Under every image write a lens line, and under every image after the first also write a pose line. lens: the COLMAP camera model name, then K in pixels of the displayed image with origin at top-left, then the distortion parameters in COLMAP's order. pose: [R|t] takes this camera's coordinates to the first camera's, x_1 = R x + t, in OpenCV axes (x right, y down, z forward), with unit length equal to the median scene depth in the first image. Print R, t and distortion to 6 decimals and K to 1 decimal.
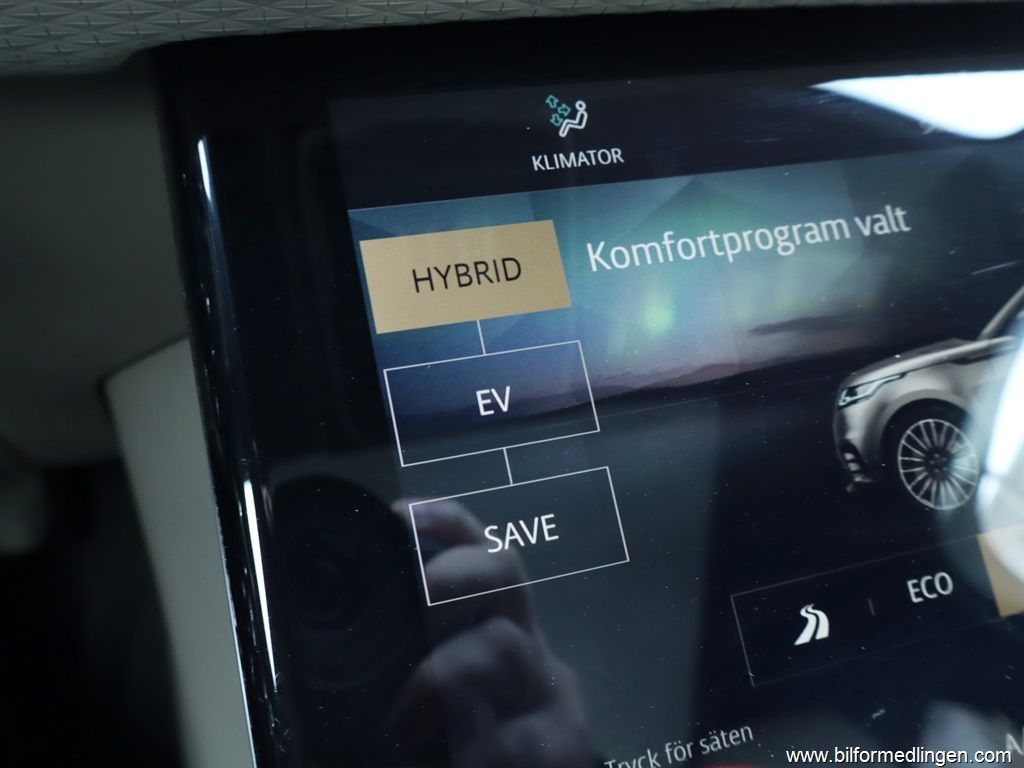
lens RADIAL K [[992.3, 0, 512.0], [0, 992.3, 384.0], [0, 0, 1]] dist [-0.007248, 0.026940]
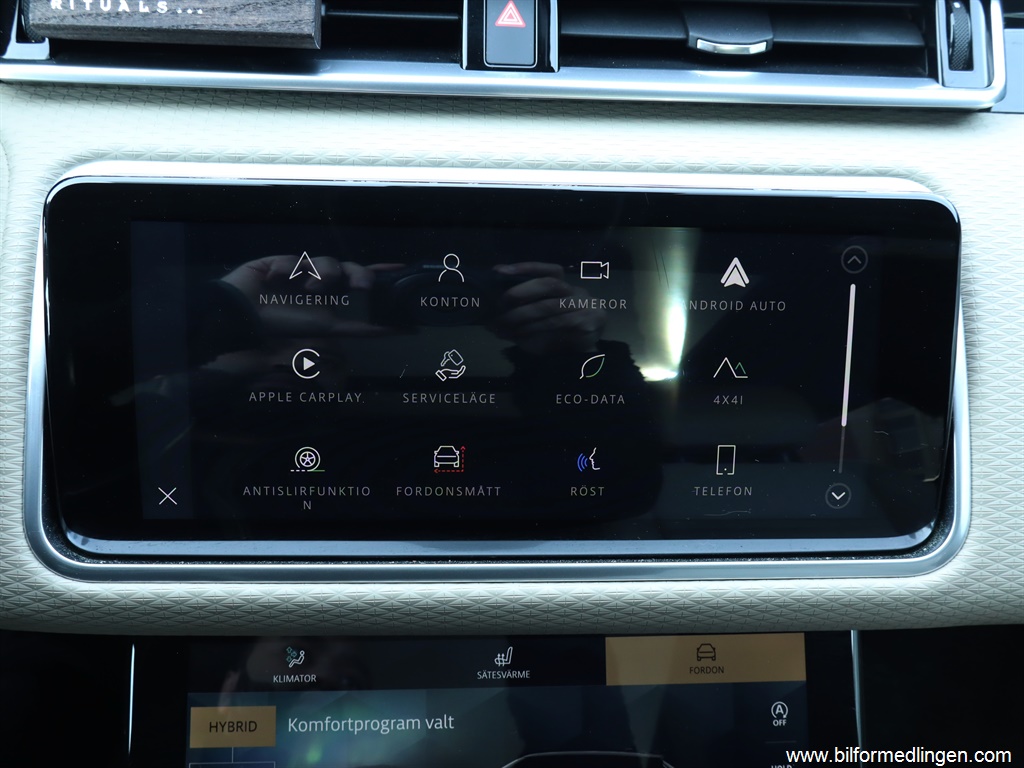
lens RADIAL K [[992.3, 0, 512.0], [0, 992.3, 384.0], [0, 0, 1]] dist [-0.007248, 0.026940]
pose [[0.958038, 0.178525, -0.224260, 0.929399], [-0.156398, 0.981212, 0.112974, -1.218556], [0.240216, -0.073160, 0.967959, -1.030919]]
